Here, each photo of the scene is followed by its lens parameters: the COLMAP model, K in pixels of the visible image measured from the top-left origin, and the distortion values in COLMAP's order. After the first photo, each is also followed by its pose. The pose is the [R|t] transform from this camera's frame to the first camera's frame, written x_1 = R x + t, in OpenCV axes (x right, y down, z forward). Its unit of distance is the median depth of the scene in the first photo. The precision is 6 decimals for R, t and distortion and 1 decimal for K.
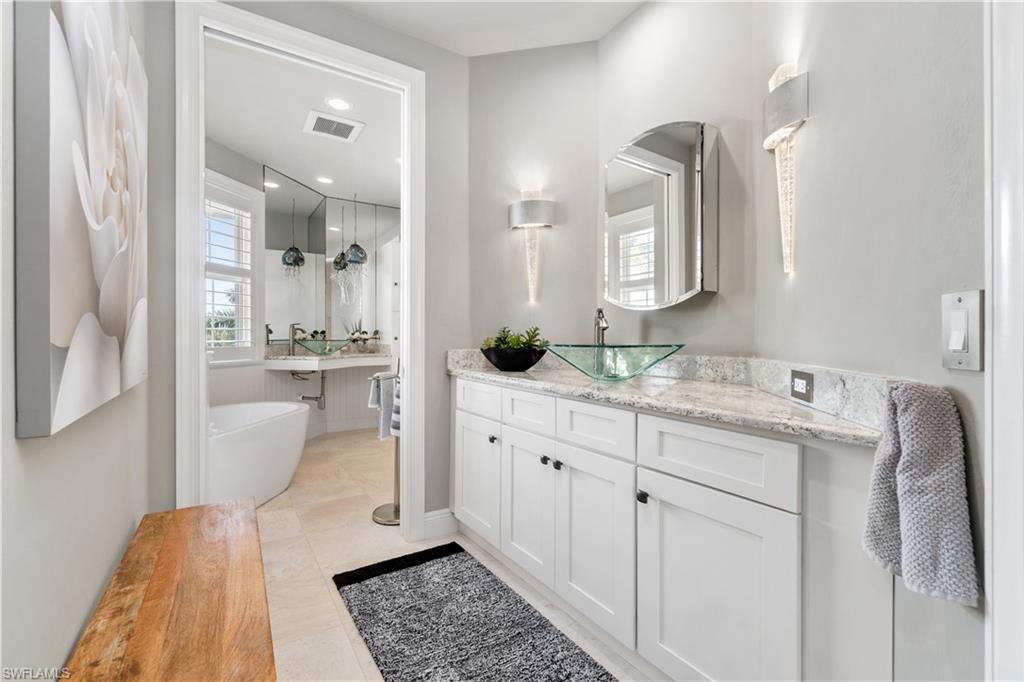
lens RADIAL K [[438.4, 0, 505.0], [0, 438.4, 339.6], [0, 0, 1]] dist [-0.000731, -0.000008]
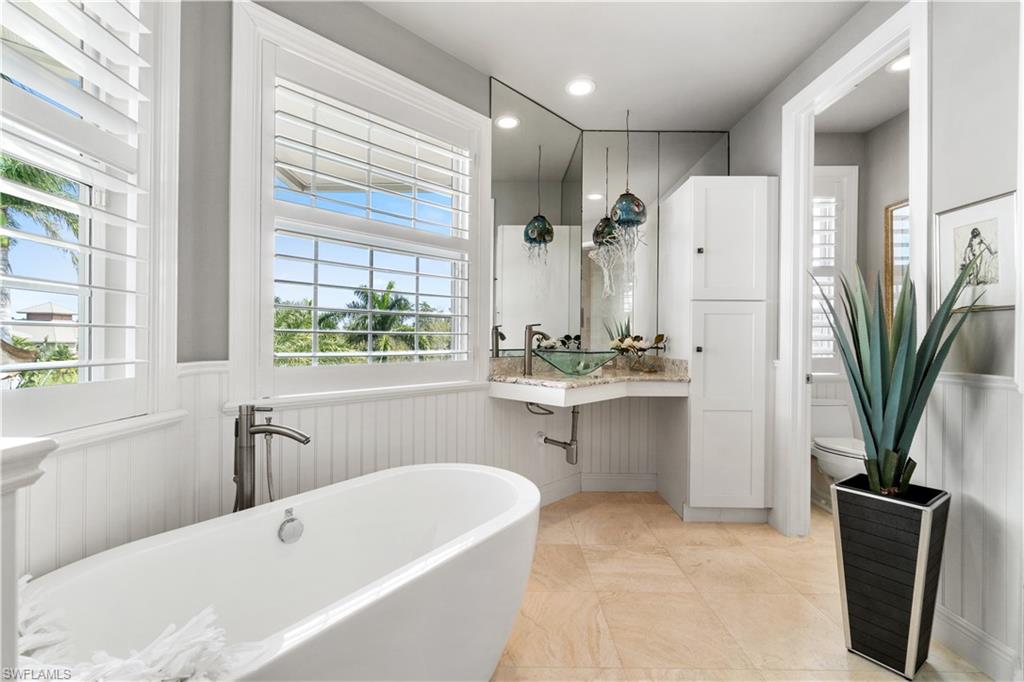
lens RADIAL K [[438.4, 0, 505.0], [0, 438.4, 339.6], [0, 0, 1]] dist [-0.000731, -0.000008]
pose [[0.843029, 0.004970, -0.537846, -0.156705], [-0.010982, 0.999908, -0.007974, -0.007630], [0.537756, 0.012629, 0.843006, 0.398591]]
